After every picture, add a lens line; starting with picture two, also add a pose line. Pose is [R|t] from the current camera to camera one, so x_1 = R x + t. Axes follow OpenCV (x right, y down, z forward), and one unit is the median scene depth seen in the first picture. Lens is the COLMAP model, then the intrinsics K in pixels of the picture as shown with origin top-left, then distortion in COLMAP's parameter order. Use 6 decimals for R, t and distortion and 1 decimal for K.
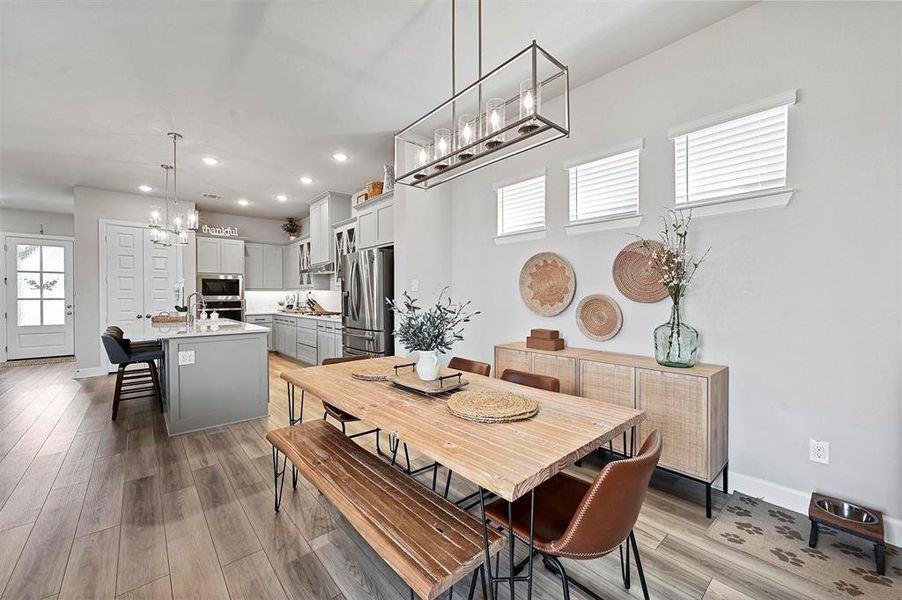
lens RADIAL K [[356.1, 0, 449.5], [0, 356.1, 300.3], [0, 0, 1]] dist [-0.000867, 0.000212]
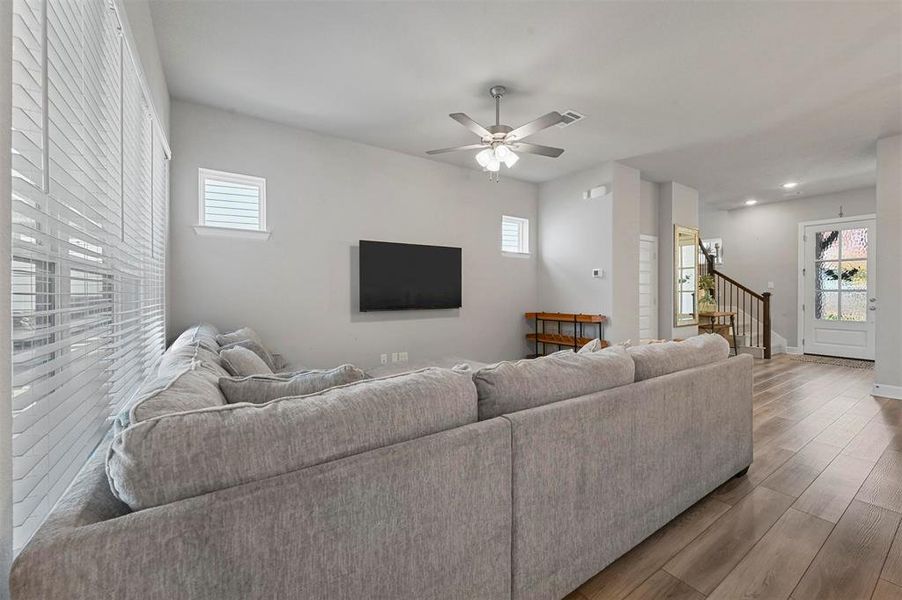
lens RADIAL K [[356.1, 0, 444.4], [0, 356.1, 293.0], [0, 0, 1]] dist [-0.000867, 0.000212]
pose [[-0.139554, 0.008931, -0.990174, -0.134222], [-0.007585, 0.999920, 0.010088, 0.000712], [0.990185, 0.008919, -0.139475, 0.152388]]
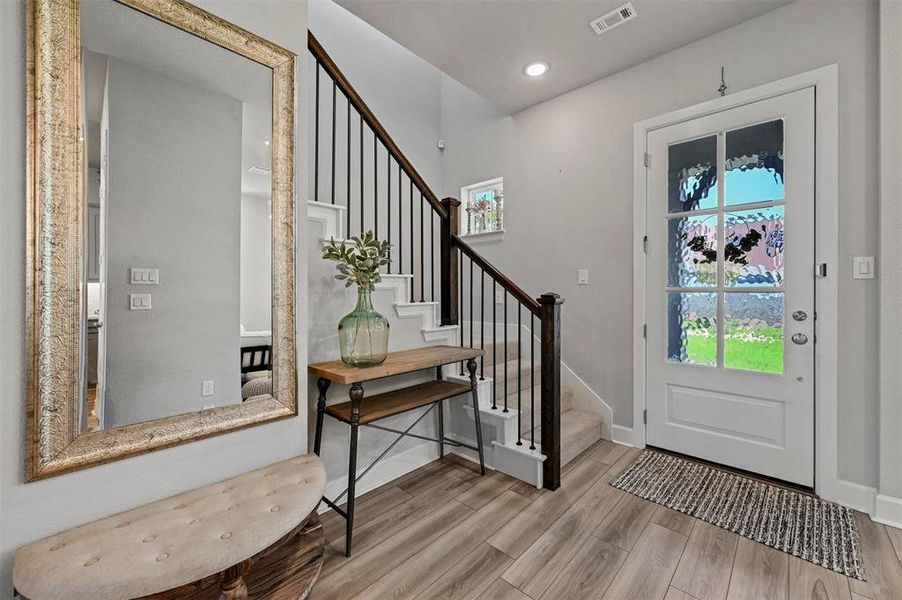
lens RADIAL K [[356.1, 0, 448.2], [0, 356.1, 295.0], [0, 0, 1]] dist [-0.000867, 0.000212]
pose [[0.089308, 0.006369, -0.995984, -0.834647], [-0.009612, 0.999938, 0.005532, 0.001807], [0.995958, 0.009079, 0.089363, 0.715318]]
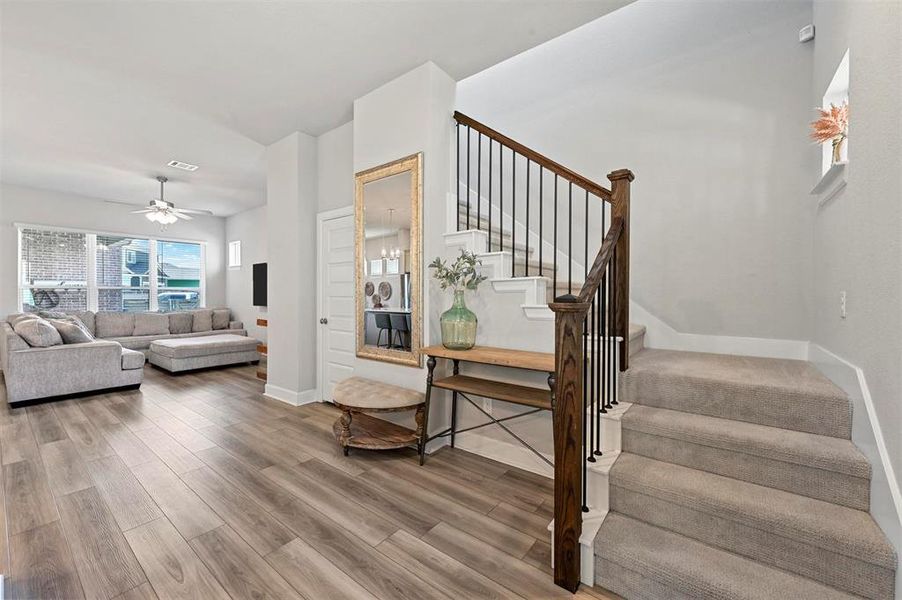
lens RADIAL K [[356.1, 0, 451.2], [0, 356.1, 303.8], [0, 0, 1]] dist [-0.000867, 0.000212]
pose [[-0.982207, 0.005964, -0.187706, -1.017003], [0.000811, 0.999621, 0.027514, 0.001793], [0.187799, 0.026872, -0.981840, 0.999200]]
